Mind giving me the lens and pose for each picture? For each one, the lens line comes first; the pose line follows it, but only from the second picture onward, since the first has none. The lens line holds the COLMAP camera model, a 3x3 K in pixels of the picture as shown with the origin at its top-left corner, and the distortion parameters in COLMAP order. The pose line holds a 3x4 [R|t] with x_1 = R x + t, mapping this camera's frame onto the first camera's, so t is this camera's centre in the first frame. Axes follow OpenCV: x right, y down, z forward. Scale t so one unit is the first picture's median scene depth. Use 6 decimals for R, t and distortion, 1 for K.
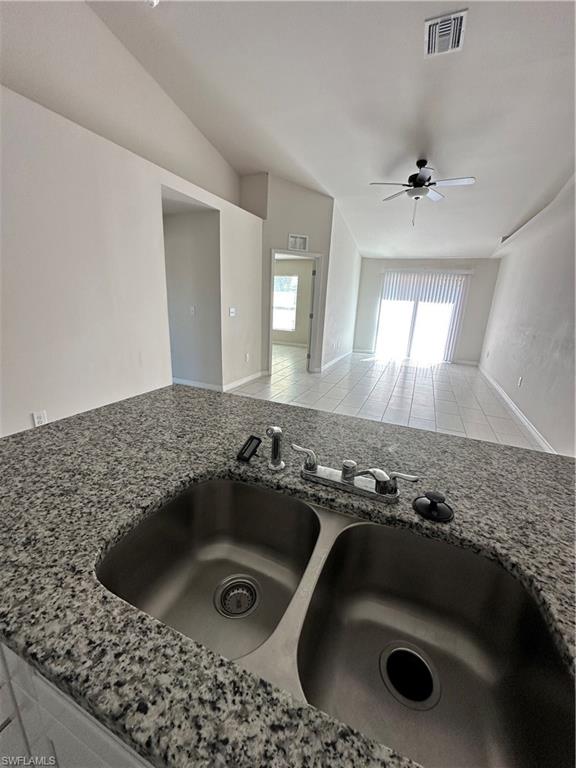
lens RADIAL K [[306.5, 0, 288.0], [0, 306.5, 384.0], [0, 0, 1]] dist [-0.004004, 0.000599]
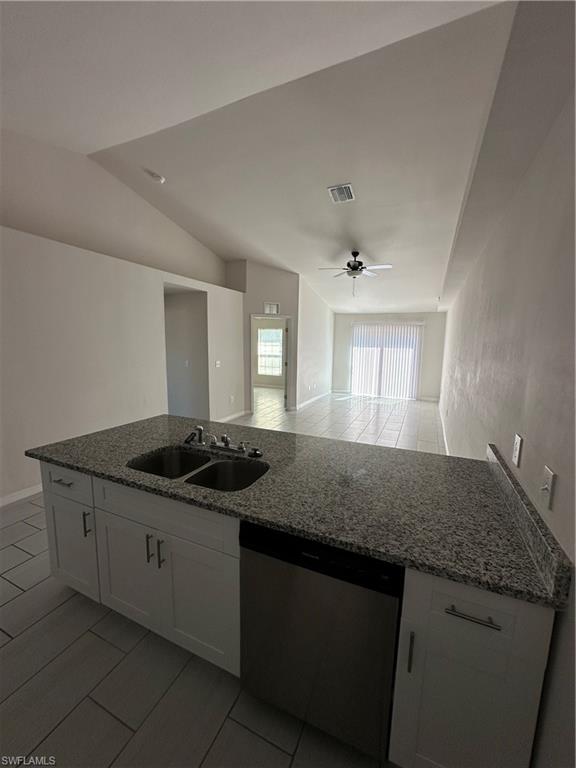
lens RADIAL K [[306.5, 0, 288.0], [0, 306.5, 384.0], [0, 0, 1]] dist [-0.004004, 0.000599]
pose [[0.999583, -0.025453, -0.013654, 0.156132], [0.023366, 0.990456, -0.135835, 0.036095], [0.016981, 0.135459, 0.990637, -0.312183]]
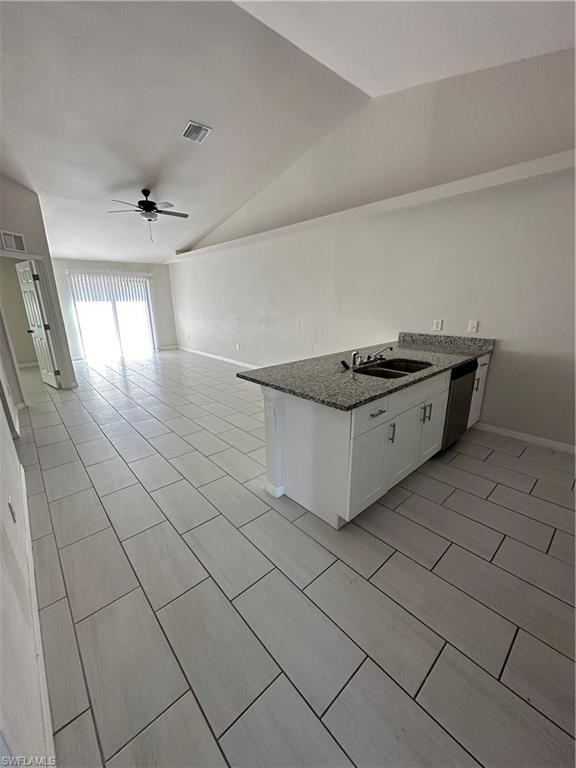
lens RADIAL K [[306.5, 0, 288.0], [0, 306.5, 384.0], [0, 0, 1]] dist [-0.004004, 0.000599]
pose [[0.412547, -0.298214, 0.860740, -0.694829], [0.279037, 0.940844, 0.192227, -0.075122], [-0.867147, 0.160876, 0.471355, 0.045026]]
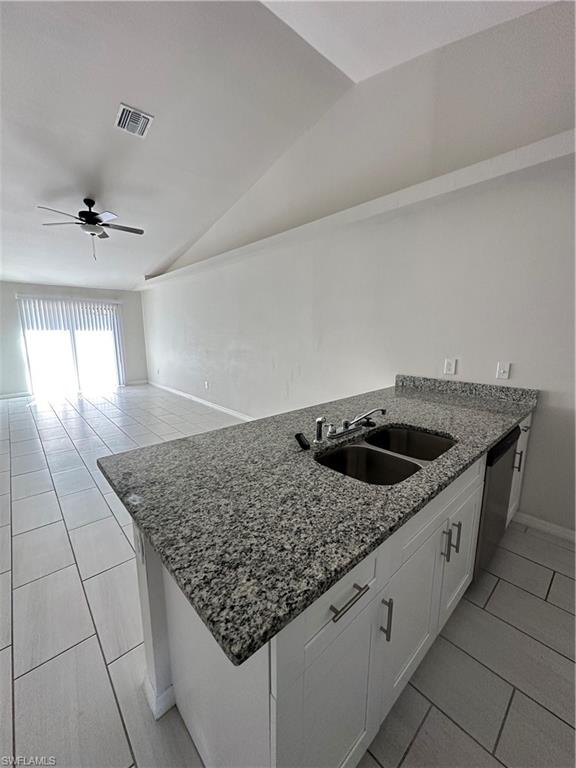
lens RADIAL K [[306.5, 0, 288.0], [0, 306.5, 384.0], [0, 0, 1]] dist [-0.004004, 0.000599]
pose [[0.408832, -0.205405, 0.889194, -0.372101], [0.267235, 0.958577, 0.098564, -0.059904], [-0.872606, 0.197328, 0.446788, 0.079694]]
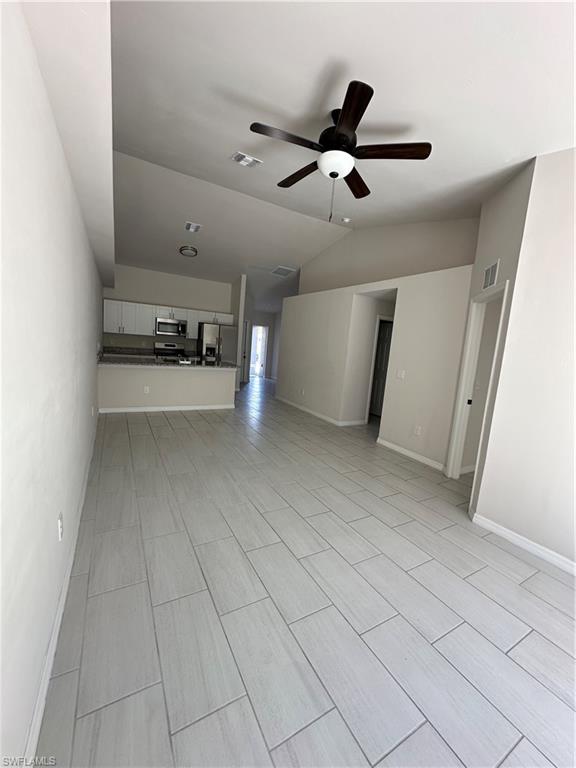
lens RADIAL K [[306.5, 0, 288.0], [0, 306.5, 384.0], [0, 0, 1]] dist [-0.004004, 0.000599]
pose [[-0.593246, 0.015235, -0.804877, 1.056730], [-0.318805, 0.913631, 0.252274, -0.420409], [0.739204, 0.406259, -0.537151, 1.581134]]
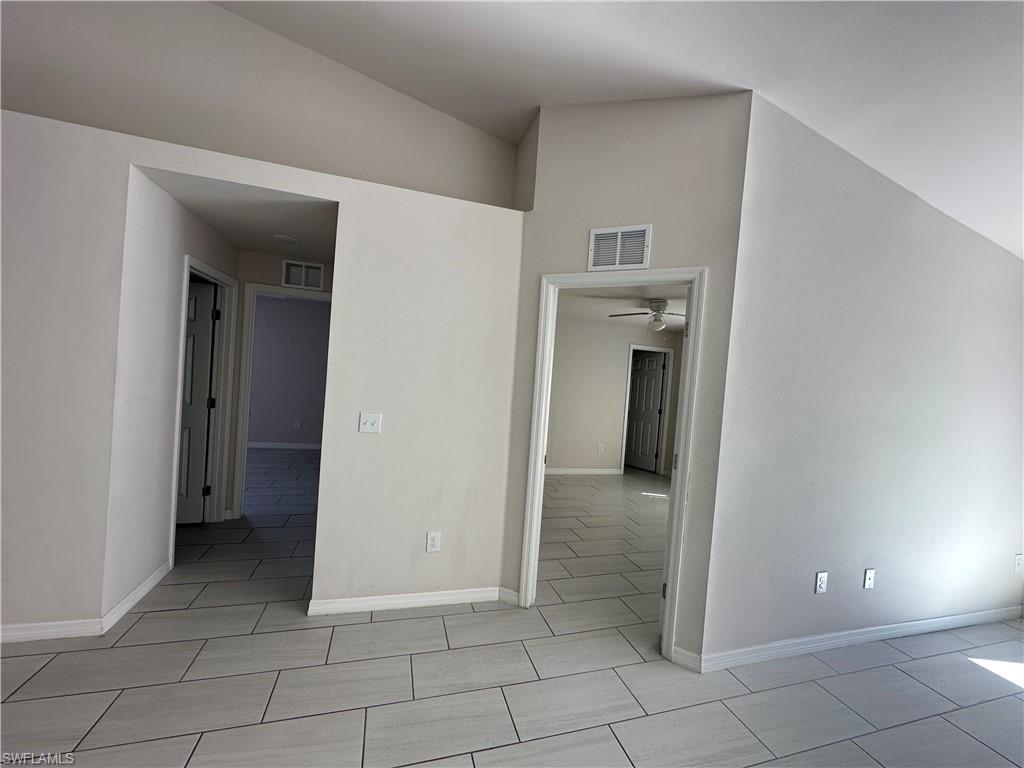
lens RADIAL K [[408.6, 0, 512.0], [0, 408.6, 384.0], [0, 0, 1]] dist [-0.004004, 0.000599]
pose [[0.647505, 0.026404, -0.761603, 0.441061], [-0.252160, 0.950526, -0.181429, -0.285255], [0.719133, 0.309522, 0.622129, 0.957360]]
